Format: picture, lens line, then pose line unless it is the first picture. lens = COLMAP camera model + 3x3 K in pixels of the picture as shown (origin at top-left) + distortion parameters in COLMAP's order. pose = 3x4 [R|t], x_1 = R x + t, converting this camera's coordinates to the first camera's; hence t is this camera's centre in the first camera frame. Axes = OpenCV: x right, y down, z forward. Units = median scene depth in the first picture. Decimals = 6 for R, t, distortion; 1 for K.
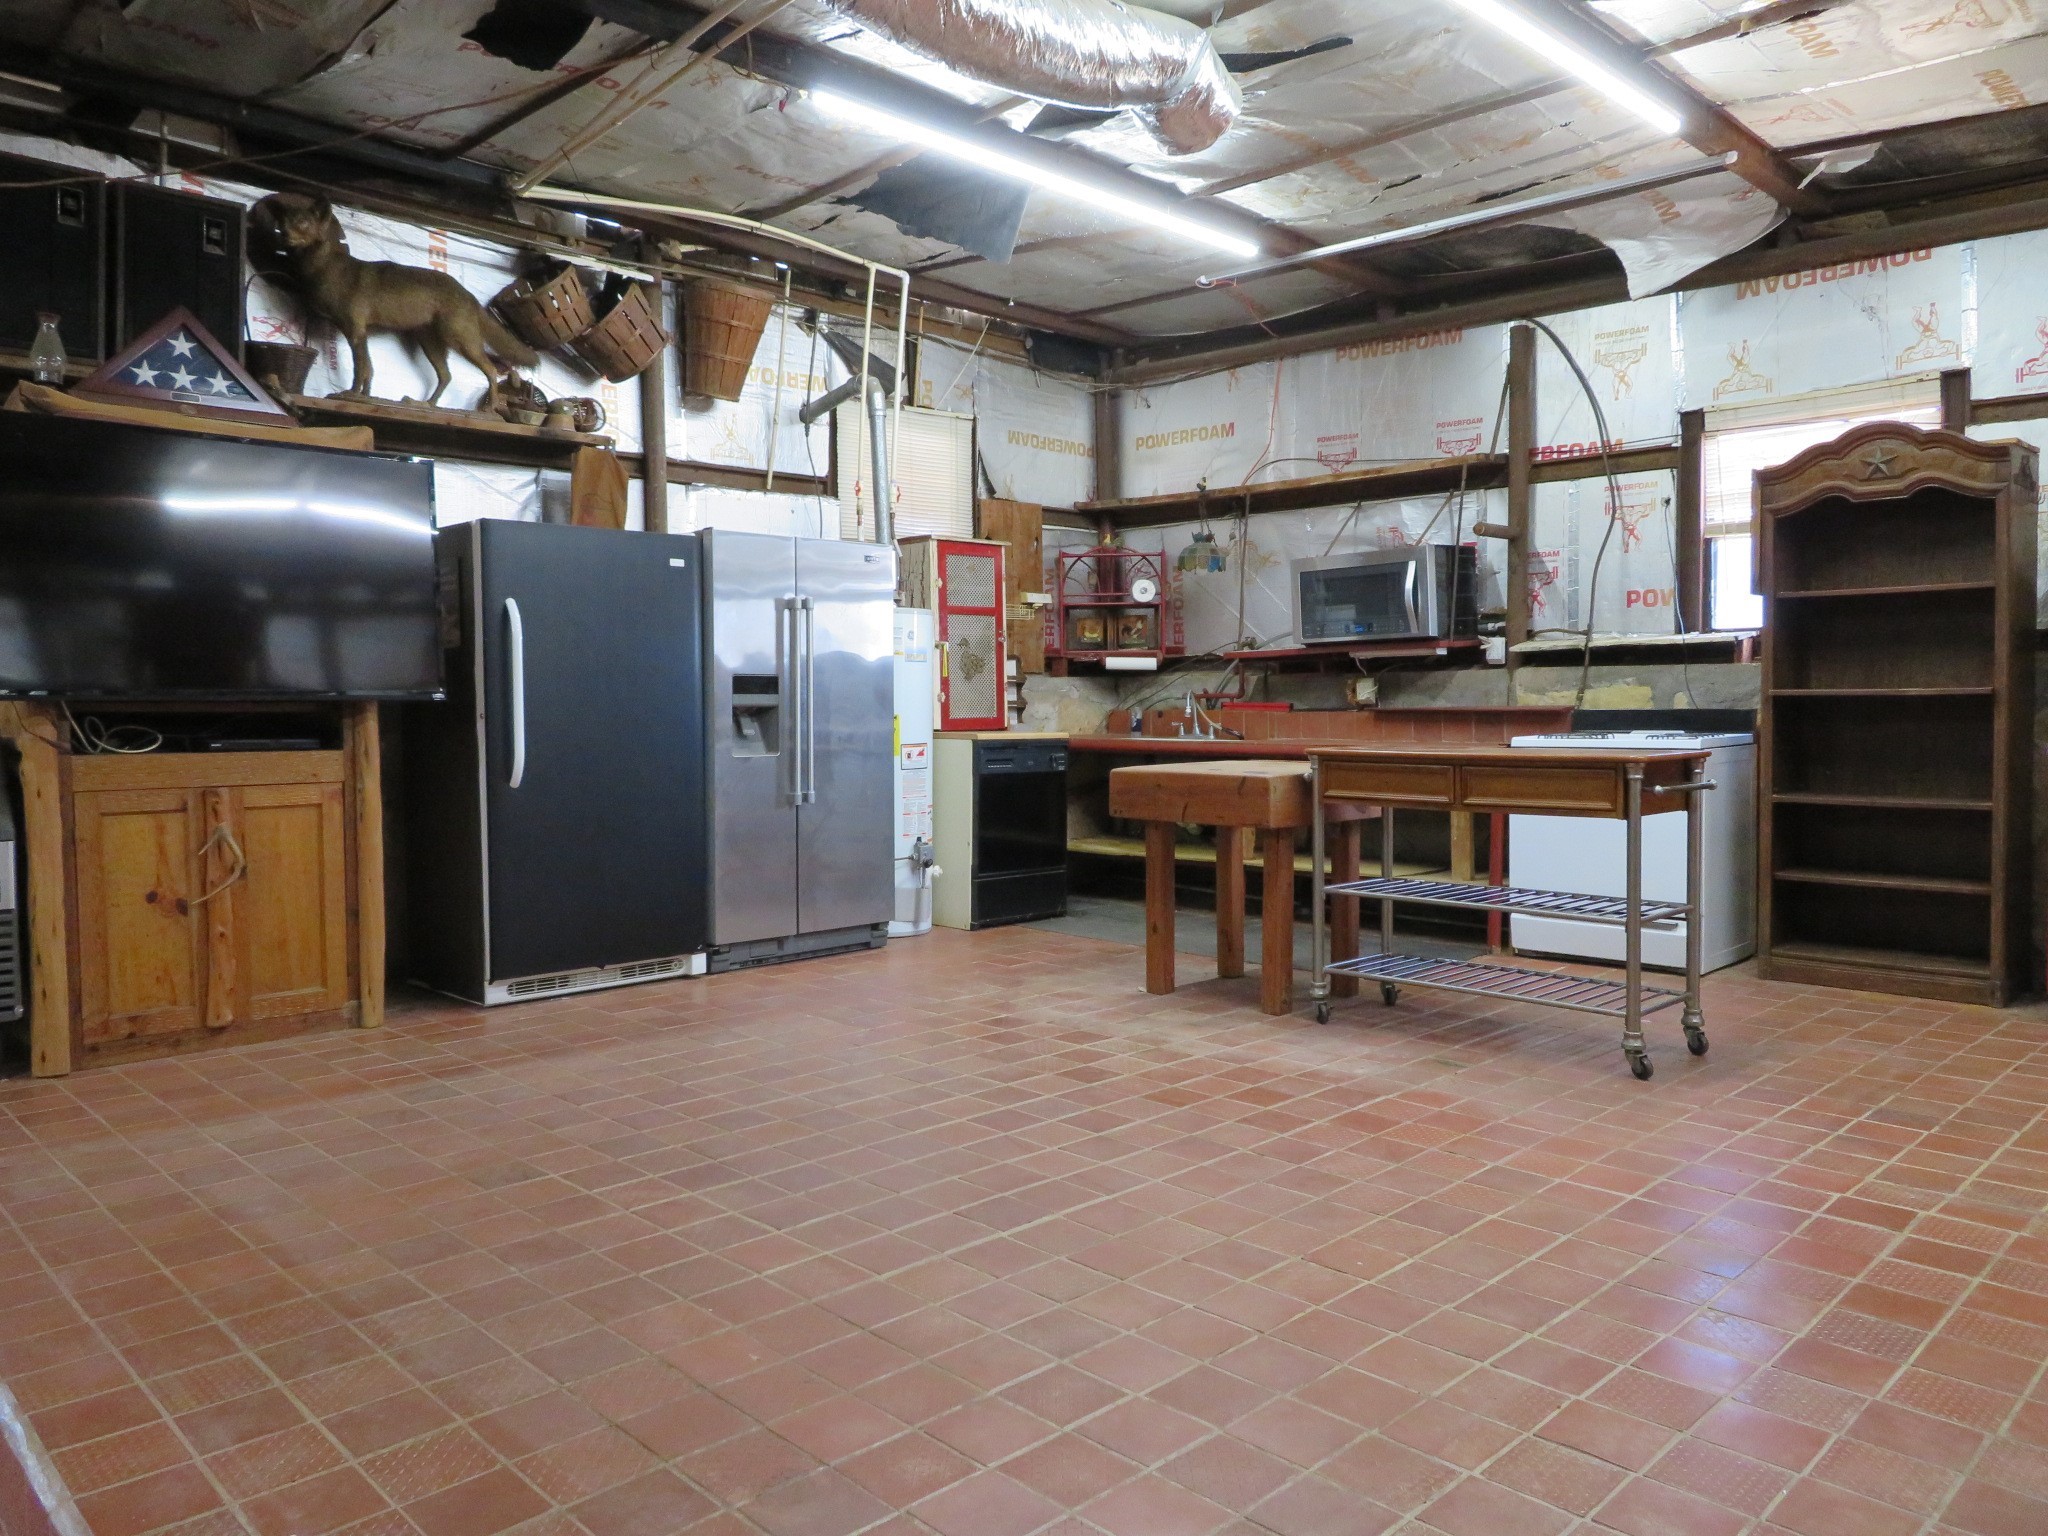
lens RADIAL K [[1469.2, 0, 1019.0], [0, 1469.2, 764.8], [0, 0, 1]] dist [-0.007909, -0.001718]
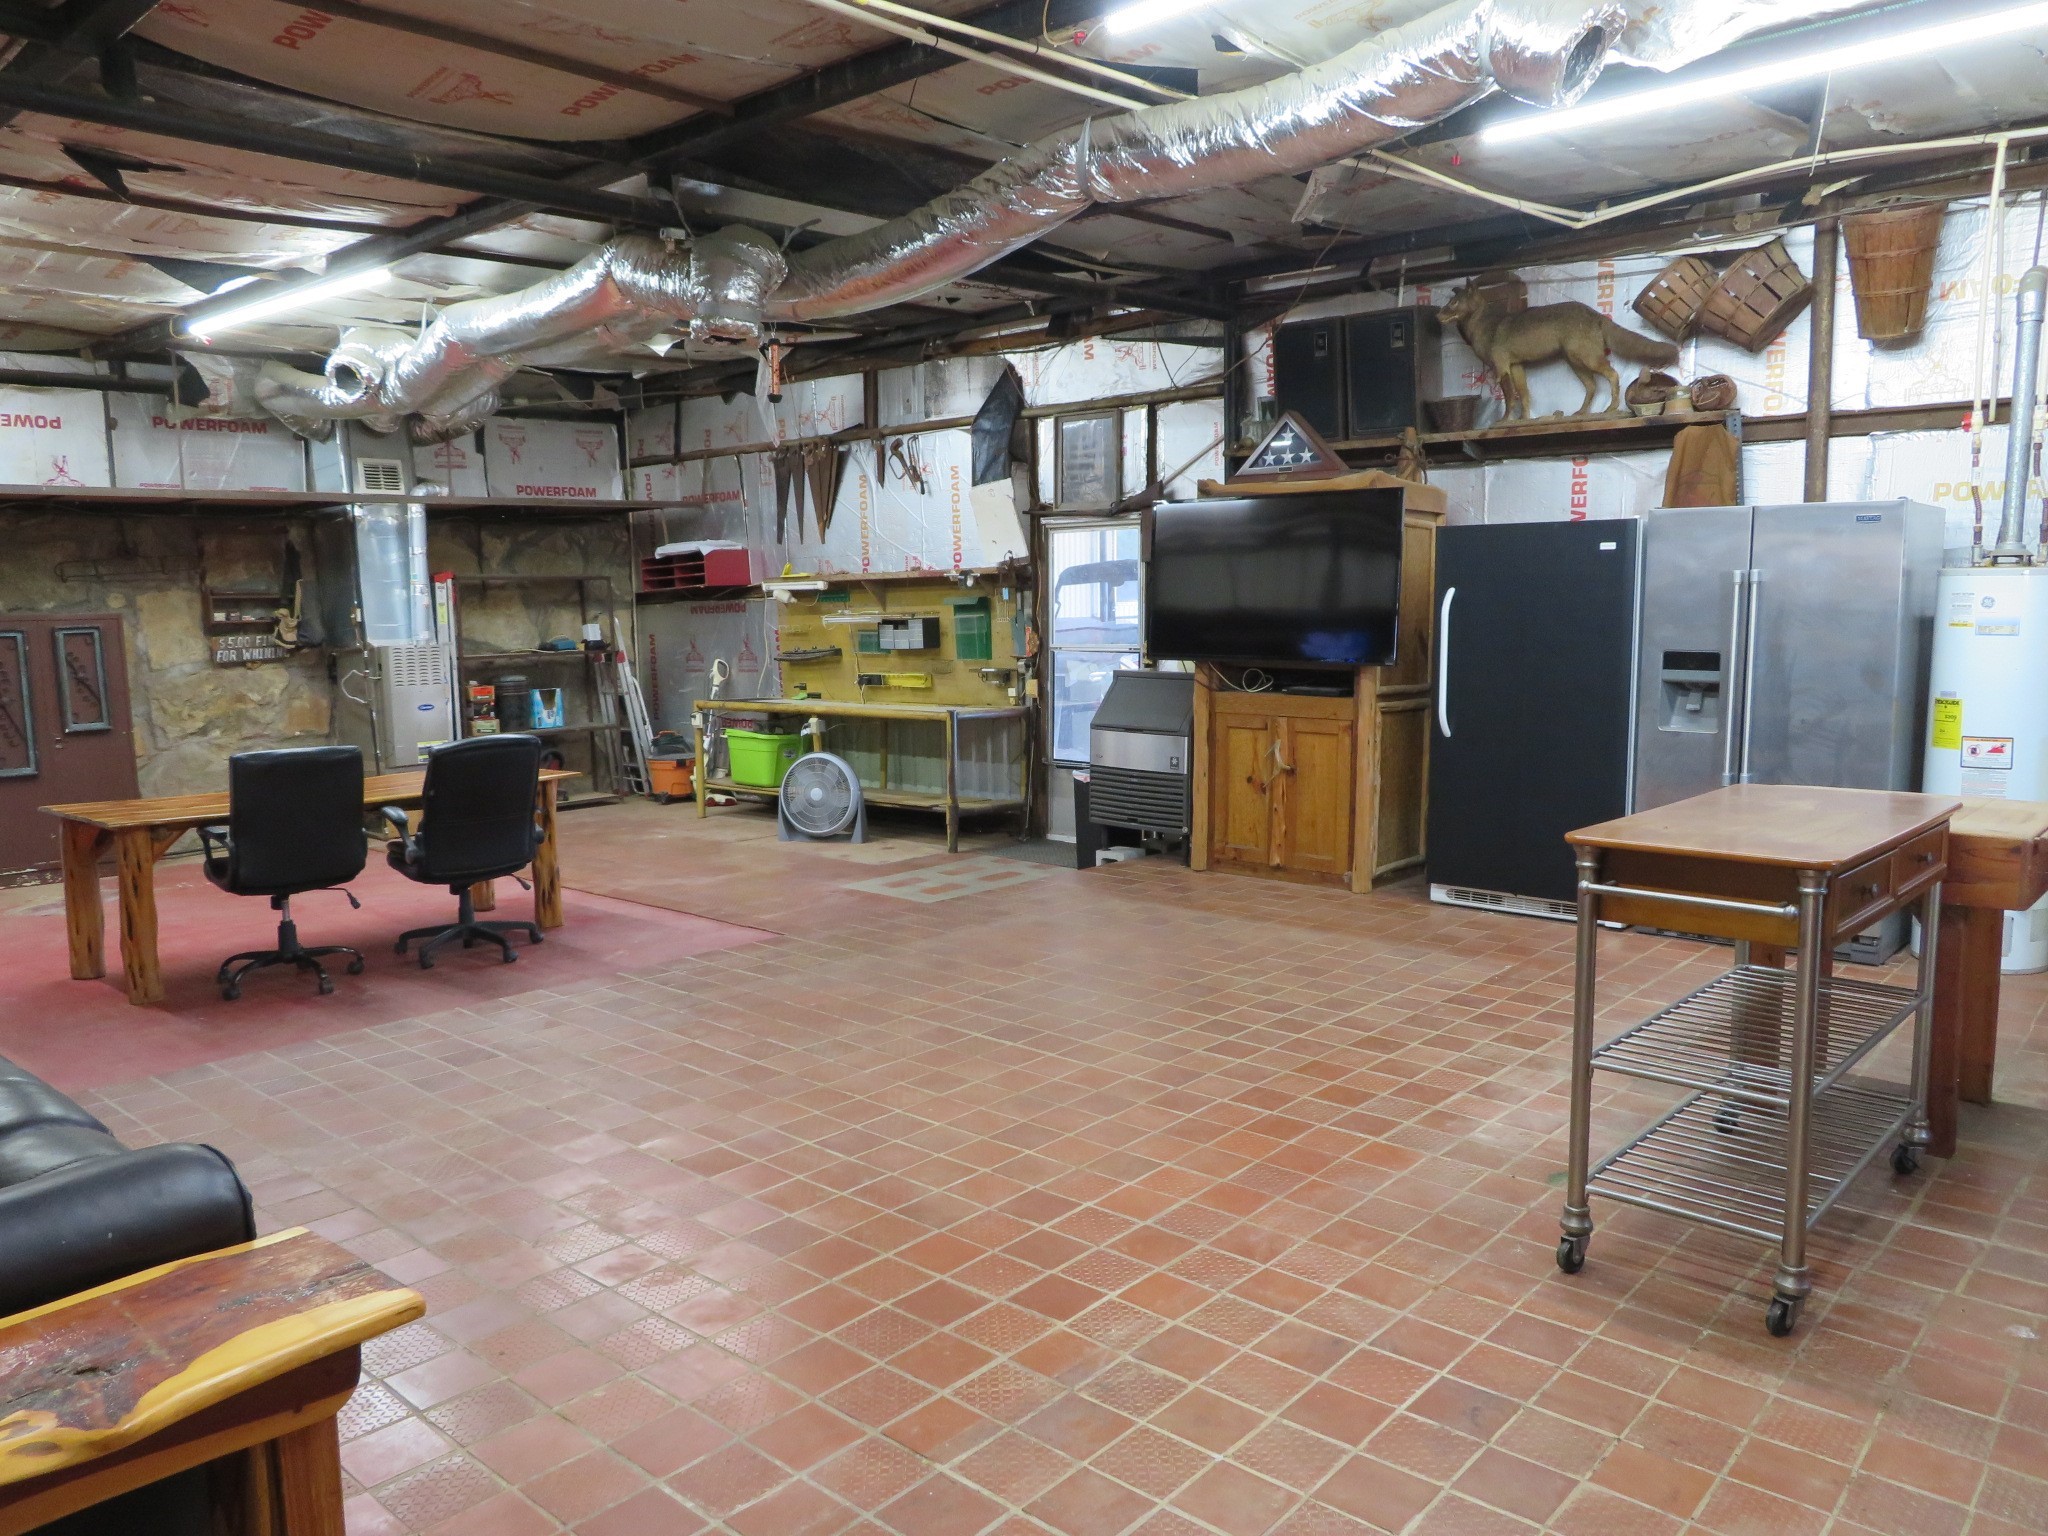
lens RADIAL K [[1469.2, 0, 1015.6], [0, 1469.2, 773.8], [0, 0, 1]] dist [-0.007909, -0.001718]
pose [[0.062433, 0.120756, -0.990717, 1.065341], [-0.038228, 0.992214, 0.118529, -0.106148], [0.997317, 0.030473, 0.066564, 0.639400]]
